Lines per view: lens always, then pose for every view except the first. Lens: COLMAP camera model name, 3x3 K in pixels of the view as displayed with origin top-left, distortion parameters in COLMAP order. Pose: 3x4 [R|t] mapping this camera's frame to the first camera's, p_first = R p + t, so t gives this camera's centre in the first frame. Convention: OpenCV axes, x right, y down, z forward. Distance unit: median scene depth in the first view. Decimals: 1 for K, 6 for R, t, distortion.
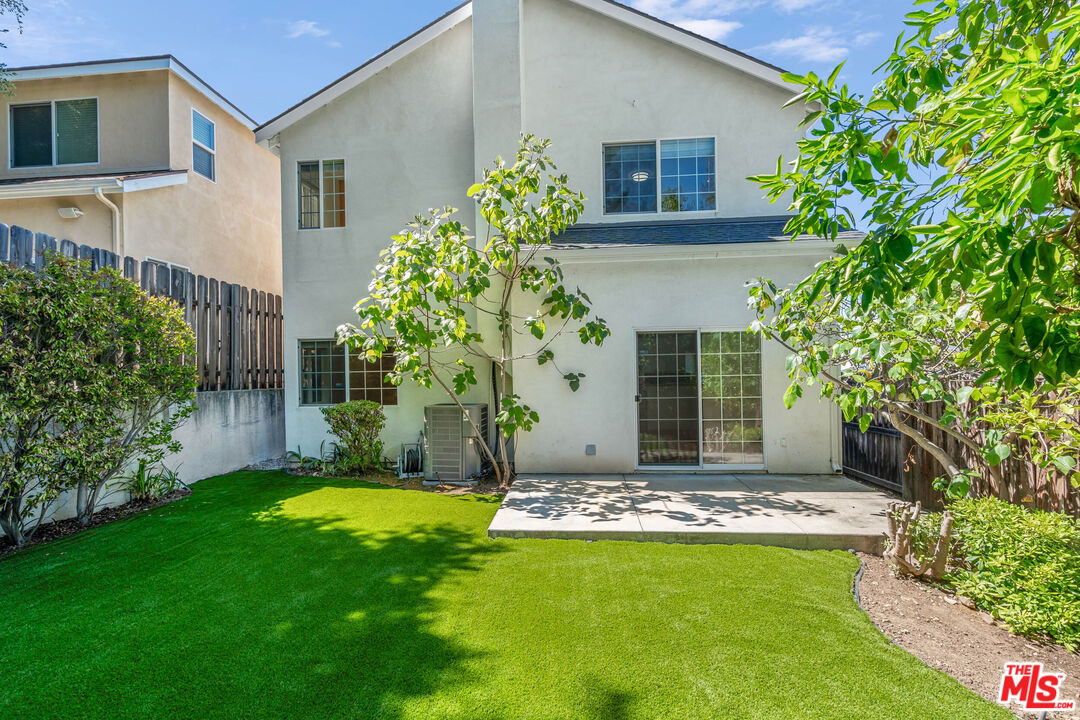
lens RADIAL K [[489.9, 0, 541.5], [0, 489.9, 366.4], [0, 0, 1]] dist [-0.002681, 0.002155]
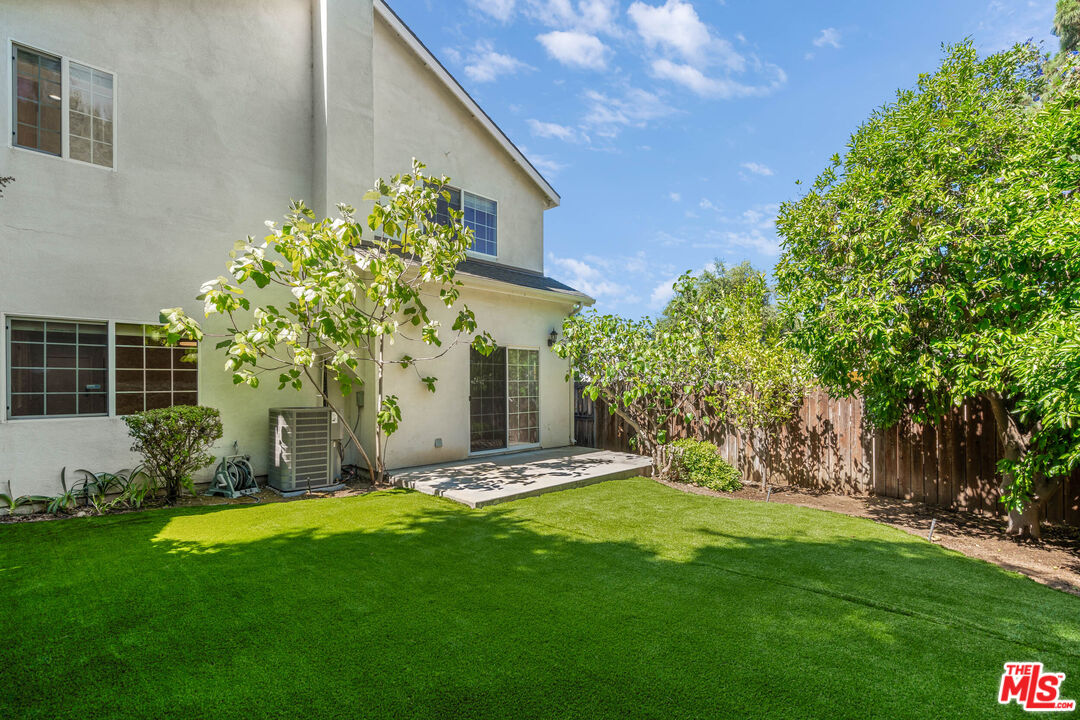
lens RADIAL K [[489.9, 0, 540.4], [0, 489.9, 368.9], [0, 0, 1]] dist [-0.002681, 0.002155]
pose [[0.645536, 0.035722, 0.762894, -0.819458], [-0.020706, 0.999357, -0.029274, 0.029929], [-0.763449, 0.003101, 0.645861, 0.079851]]
